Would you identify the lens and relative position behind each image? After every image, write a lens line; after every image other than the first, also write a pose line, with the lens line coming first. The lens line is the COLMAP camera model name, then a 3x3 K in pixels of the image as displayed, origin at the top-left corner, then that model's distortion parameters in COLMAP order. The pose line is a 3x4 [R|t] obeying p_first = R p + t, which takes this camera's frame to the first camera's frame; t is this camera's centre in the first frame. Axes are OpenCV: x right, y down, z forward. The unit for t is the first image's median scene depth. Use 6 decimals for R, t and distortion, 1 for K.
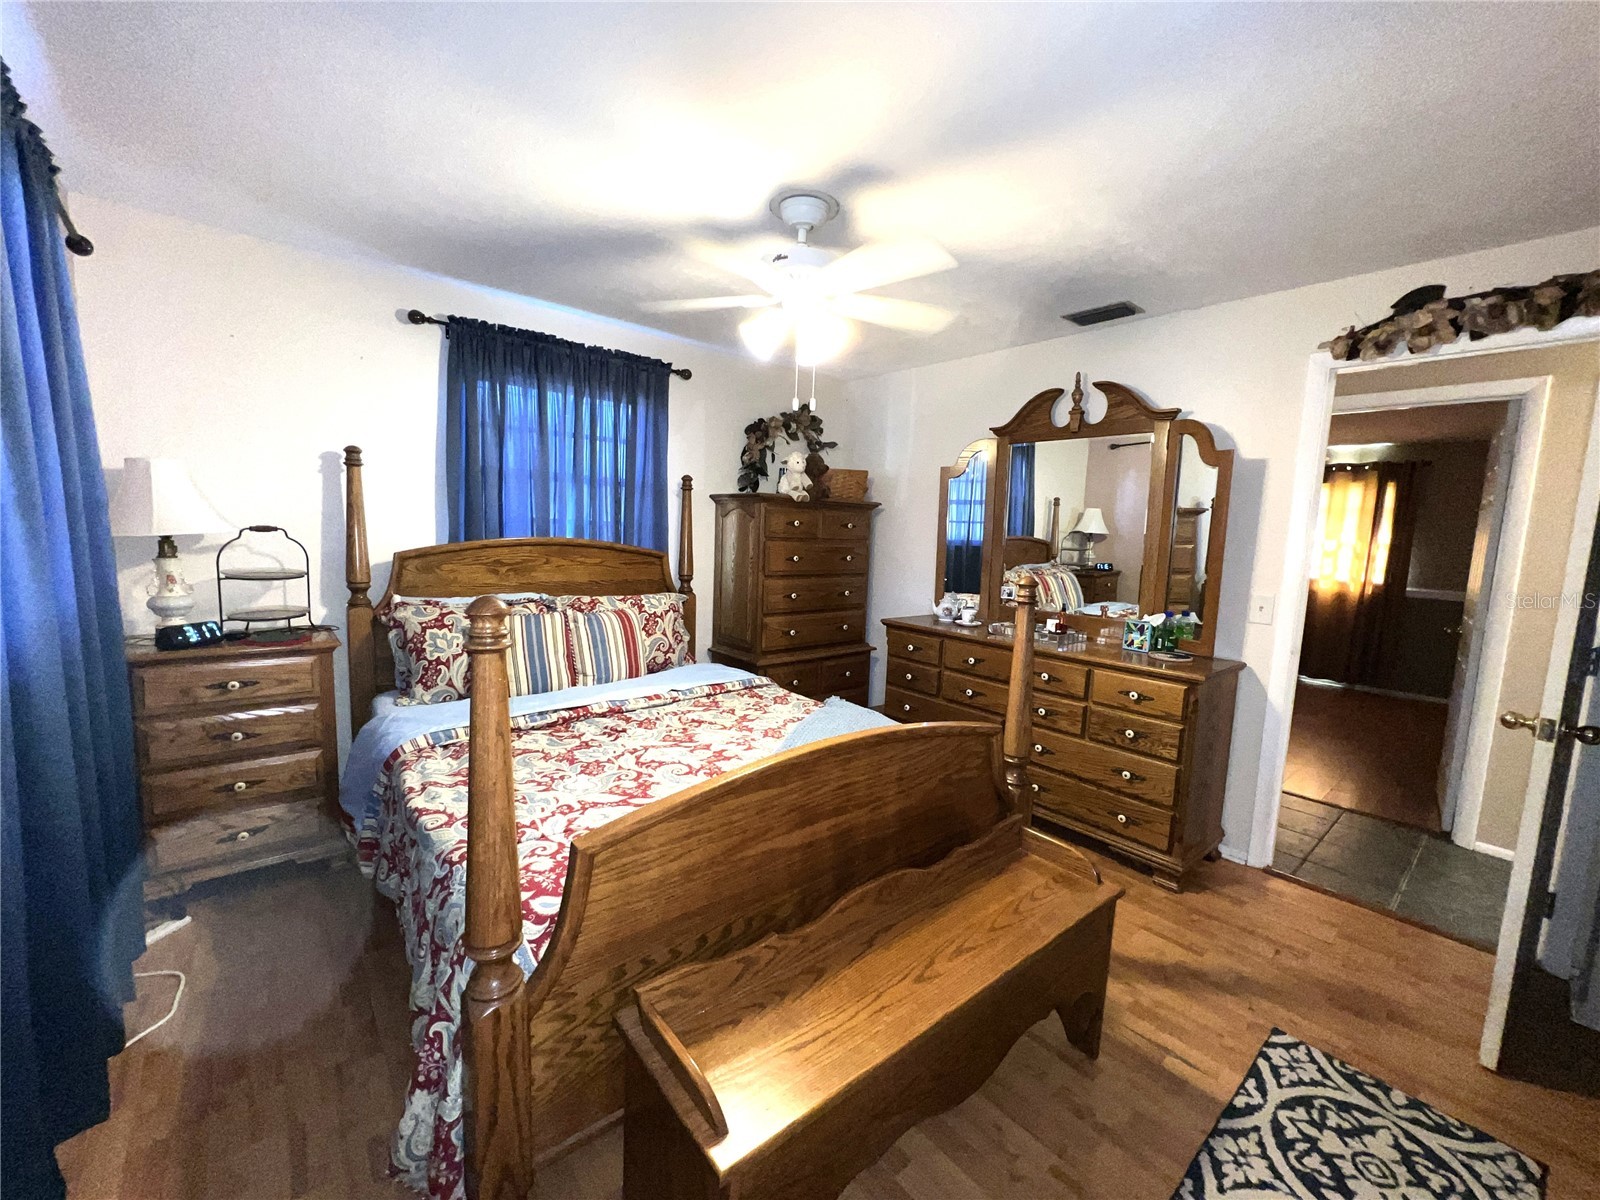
lens RADIAL K [[634.6, 0, 794.6], [0, 634.6, 593.2], [0, 0, 1]] dist [0.000015, 0.000004]
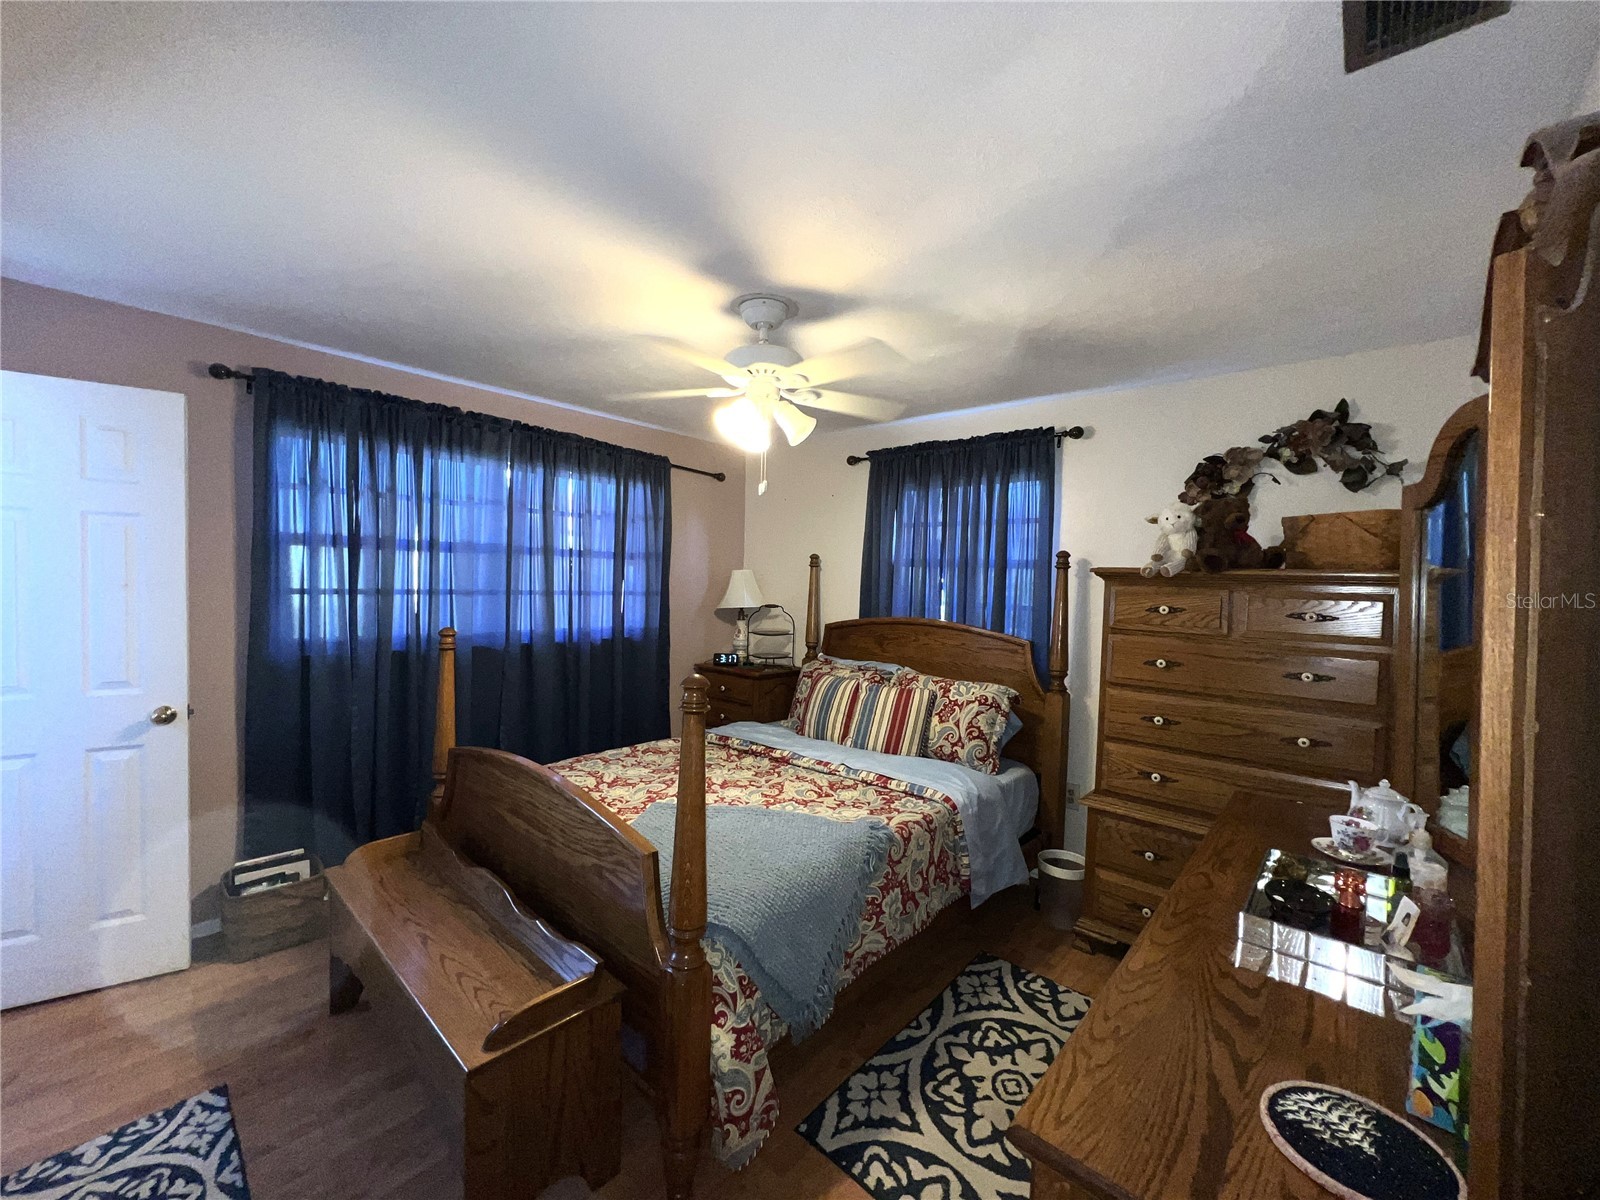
lens RADIAL K [[643.1, 0, 800.0], [0, 643.1, 600.0], [0, 0, 1]] dist [-0.000048, 0.000634]
pose [[0.150880, 0.004342, -0.988542, 0.789528], [-0.119319, 0.992759, -0.013851, -0.087905], [0.981325, 0.120041, 0.150306, 0.687220]]
